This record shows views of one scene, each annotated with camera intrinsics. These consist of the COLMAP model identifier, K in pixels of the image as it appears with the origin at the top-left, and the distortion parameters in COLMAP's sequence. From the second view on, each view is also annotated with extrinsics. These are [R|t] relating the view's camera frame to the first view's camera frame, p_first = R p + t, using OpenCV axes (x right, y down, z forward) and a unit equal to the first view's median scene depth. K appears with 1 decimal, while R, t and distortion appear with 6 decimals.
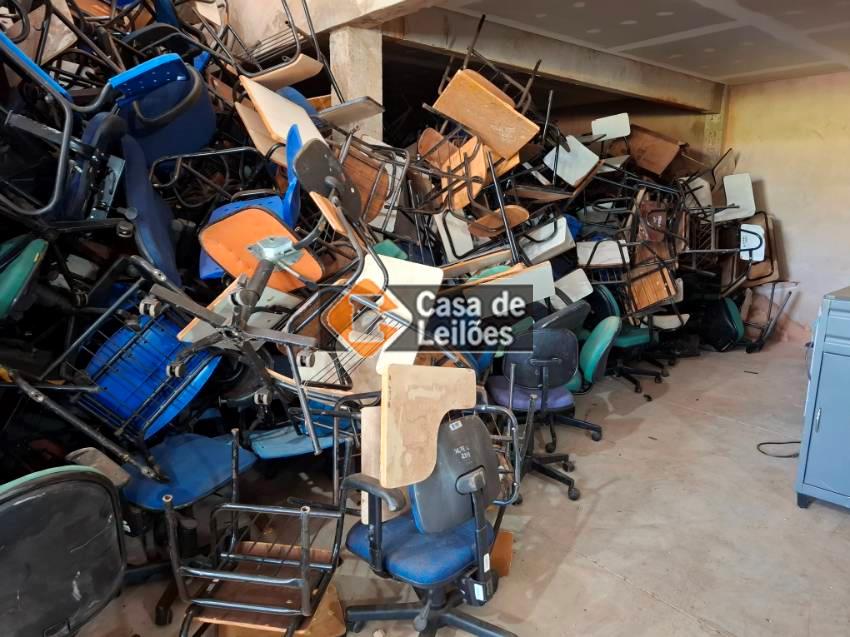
lens RADIAL K [[586.8, 0, 422.9], [0, 586.8, 323.4], [0, 0, 1]] dist [0.062070, -0.062048]
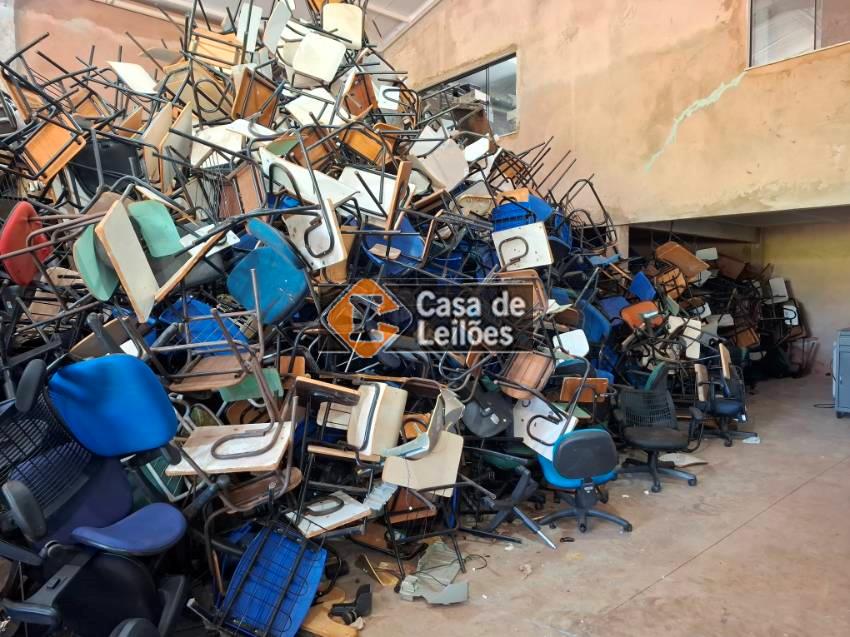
lens RADIAL K [[586.8, 0, 429.7], [0, 586.8, 322.5], [0, 0, 1]] dist [0.062070, -0.062048]
pose [[0.999750, -0.017862, 0.013452, -0.667874], [0.019702, 0.988166, -0.152120, 0.163755], [-0.010576, 0.152347, 0.988271, -0.910816]]
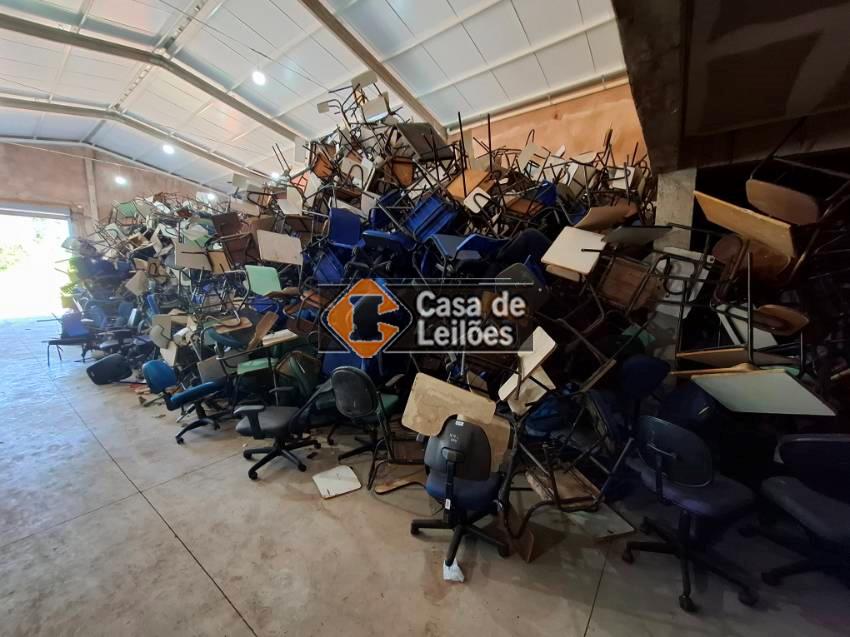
lens RADIAL K [[331.4, 0, 427.1], [0, 331.4, 321.3], [0, 0, 1]] dist [-0.005112, 0.000513]
pose [[0.237082, 0.119935, -0.964058, 0.397249], [-0.197117, 0.977647, 0.073151, -0.076402], [0.951282, 0.172689, 0.255424, 0.241329]]
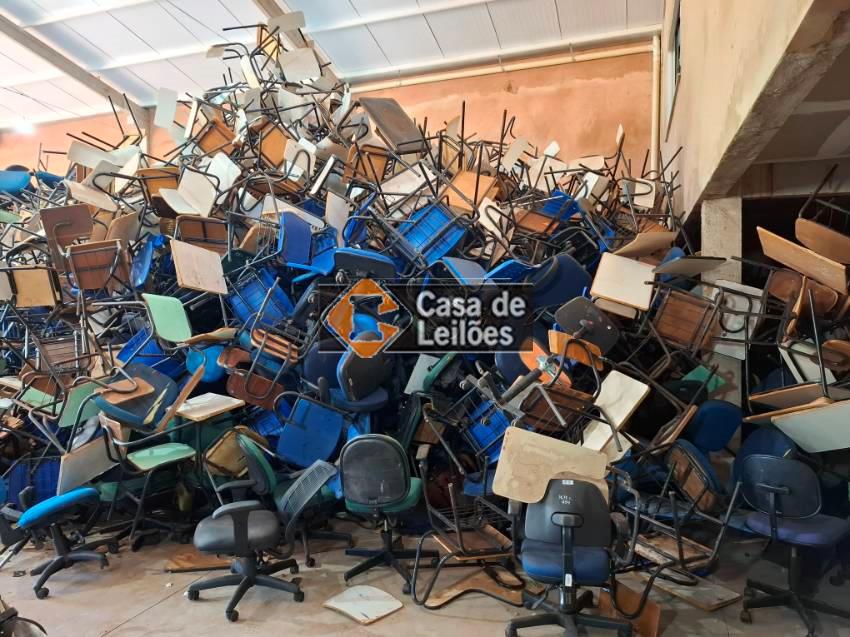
lens RADIAL K [[586.8, 0, 422.2], [0, 586.8, 323.3], [0, 0, 1]] dist [0.062070, -0.062048]
pose [[0.506317, 0.003803, -0.862339, 0.488648], [-0.173938, 0.979888, -0.097806, -0.006657], [0.844623, 0.199514, 0.496795, -0.071117]]
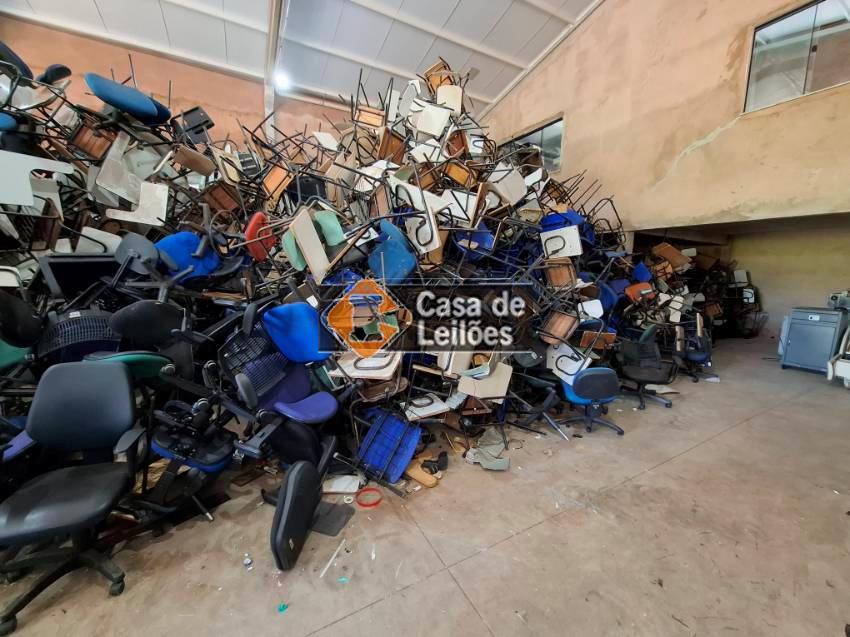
lens RADIAL K [[331.4, 0, 424.5], [0, 331.4, 322.5], [0, 0, 1]] dist [-0.005112, 0.000513]
pose [[0.980236, 0.036922, -0.194358, -0.663482], [-0.048272, 0.997374, -0.053987, 0.152885], [0.191854, 0.062302, 0.979444, -0.825612]]
